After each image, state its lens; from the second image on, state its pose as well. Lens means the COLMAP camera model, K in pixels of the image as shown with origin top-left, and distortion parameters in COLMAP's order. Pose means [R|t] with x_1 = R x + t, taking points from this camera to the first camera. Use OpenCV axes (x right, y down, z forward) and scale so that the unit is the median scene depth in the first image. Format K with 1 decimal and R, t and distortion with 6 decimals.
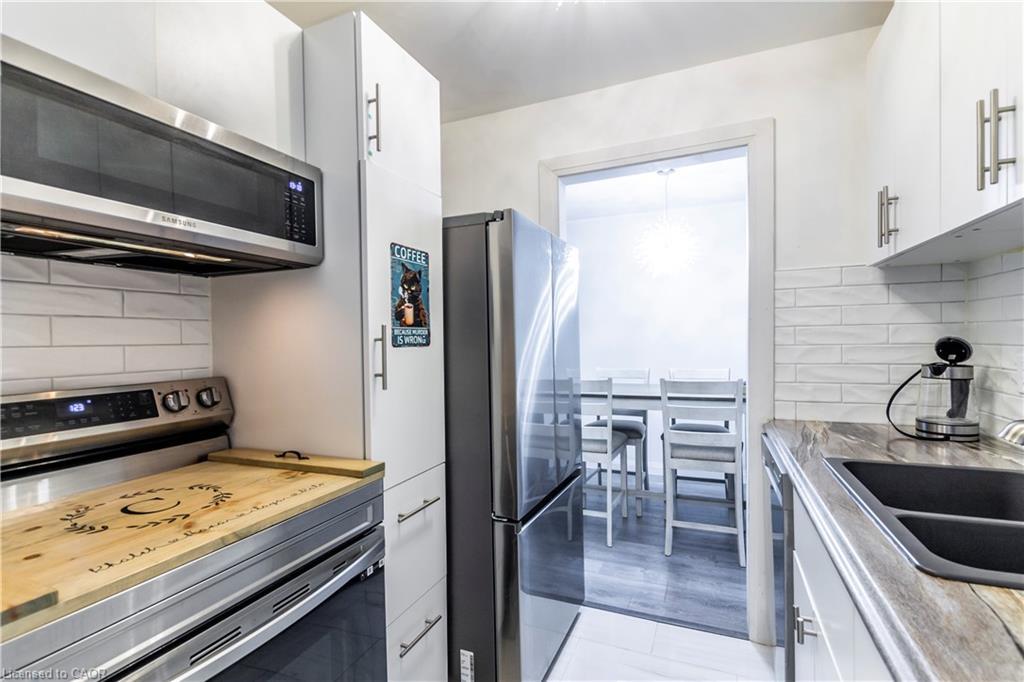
lens RADIAL K [[479.6, 0, 510.8], [0, 479.6, 349.0], [0, 0, 1]] dist [0.002169, -0.005071]
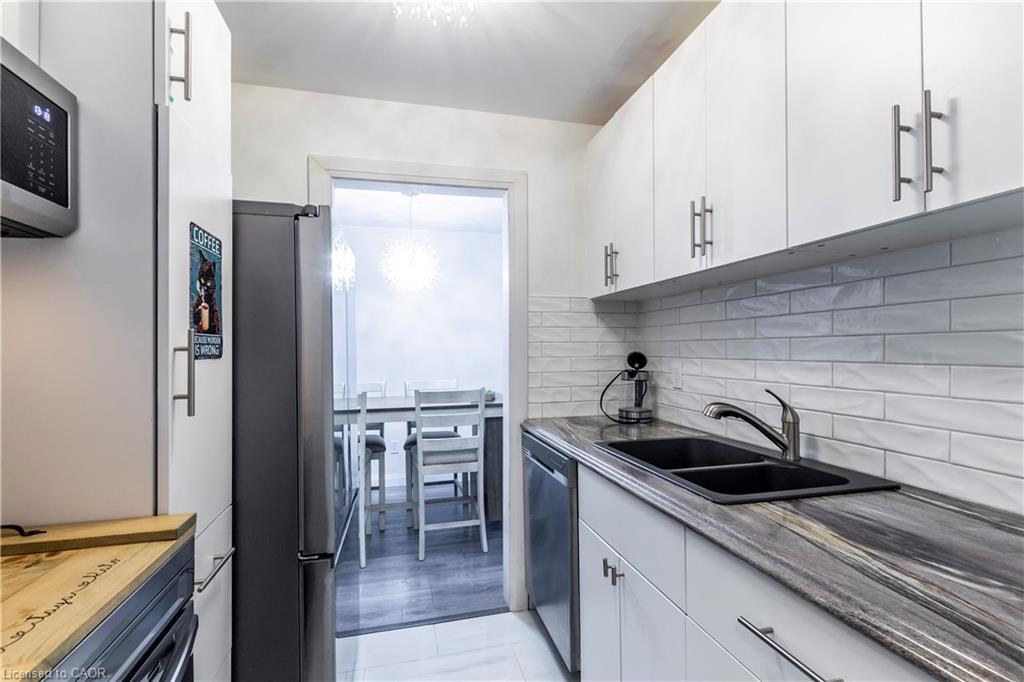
lens RADIAL K [[479.6, 0, 510.8], [0, 479.6, 349.0], [0, 0, 1]] dist [0.002169, -0.005071]
pose [[0.786833, 0.010974, 0.617069, -0.278765], [0.007281, 0.999607, -0.027061, 0.003368], [-0.617124, 0.025785, 0.786444, 0.084166]]
